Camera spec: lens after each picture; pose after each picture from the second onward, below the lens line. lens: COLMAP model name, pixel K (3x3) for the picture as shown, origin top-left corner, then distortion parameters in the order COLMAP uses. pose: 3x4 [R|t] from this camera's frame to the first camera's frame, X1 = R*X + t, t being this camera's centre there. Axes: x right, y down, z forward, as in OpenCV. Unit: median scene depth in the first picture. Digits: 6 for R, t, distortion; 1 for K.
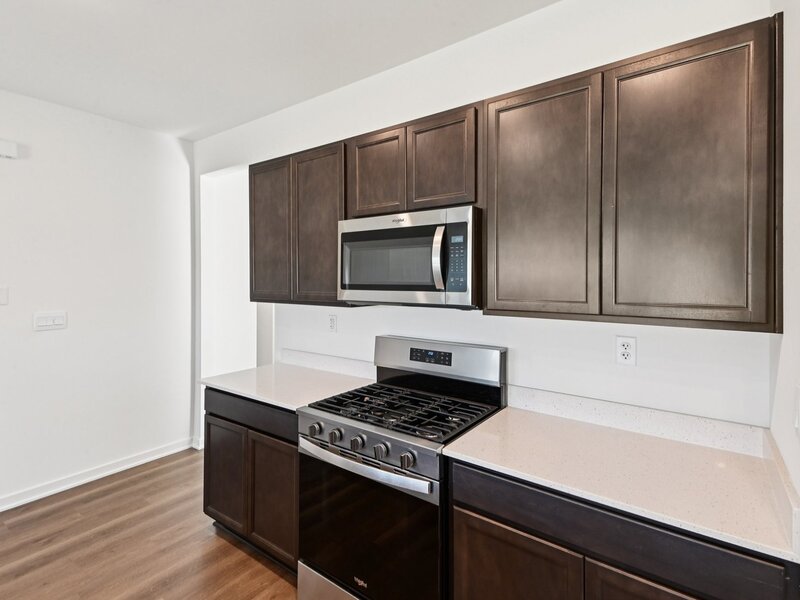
lens RADIAL K [[410.9, 0, 390.1], [0, 410.9, 279.7], [0, 0, 1]] dist [0.035443, -0.000062]
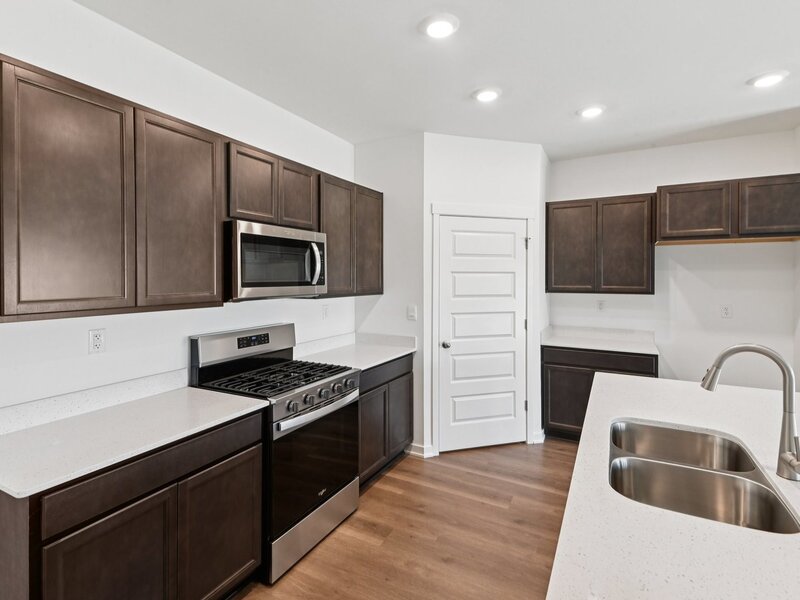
lens RADIAL K [[410.9, 0, 390.1], [0, 410.9, 279.7], [0, 0, 1]] dist [0.035443, -0.000062]
pose [[-0.143489, -0.011444, 0.989586, -1.296212], [-0.000791, 0.999934, 0.011449, -0.010831], [-0.989652, 0.000860, -0.143489, 0.848667]]
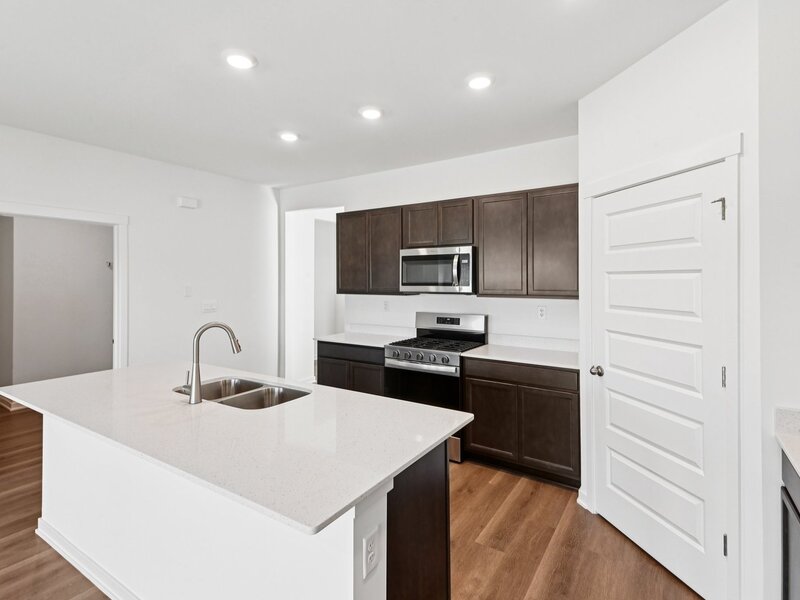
lens RADIAL K [[410.9, 0, 390.1], [0, 410.9, 279.7], [0, 0, 1]] dist [0.035443, -0.000062]
pose [[0.998810, -0.004335, 0.048587, -0.287319], [0.004383, 0.999990, -0.000870, -0.003230], [-0.048583, 0.001082, 0.998819, -0.973262]]
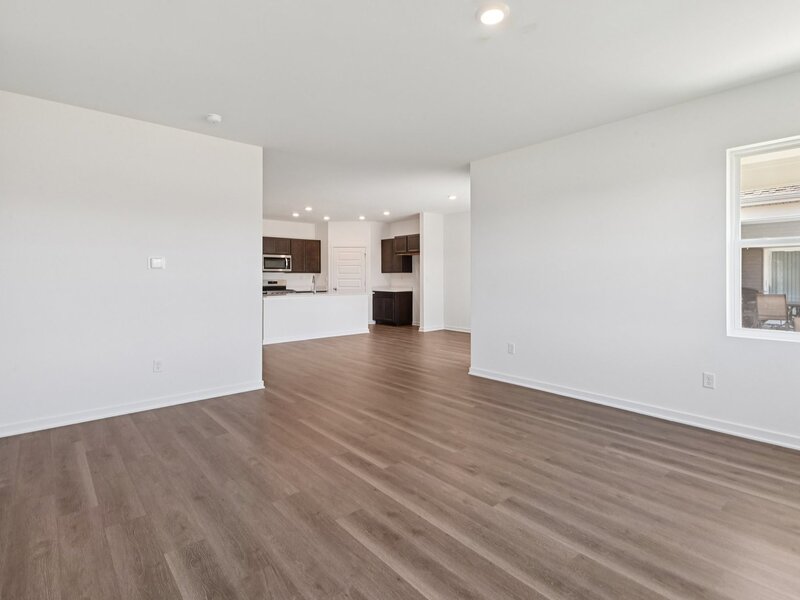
lens RADIAL K [[410.9, 0, 390.1], [0, 410.9, 279.7], [0, 0, 1]] dist [0.035443, -0.000062]
pose [[0.220372, -0.005875, 0.975398, -4.869851], [0.003287, 0.999981, 0.005280, 0.142113], [-0.975410, 0.002043, 0.220387, -1.623664]]
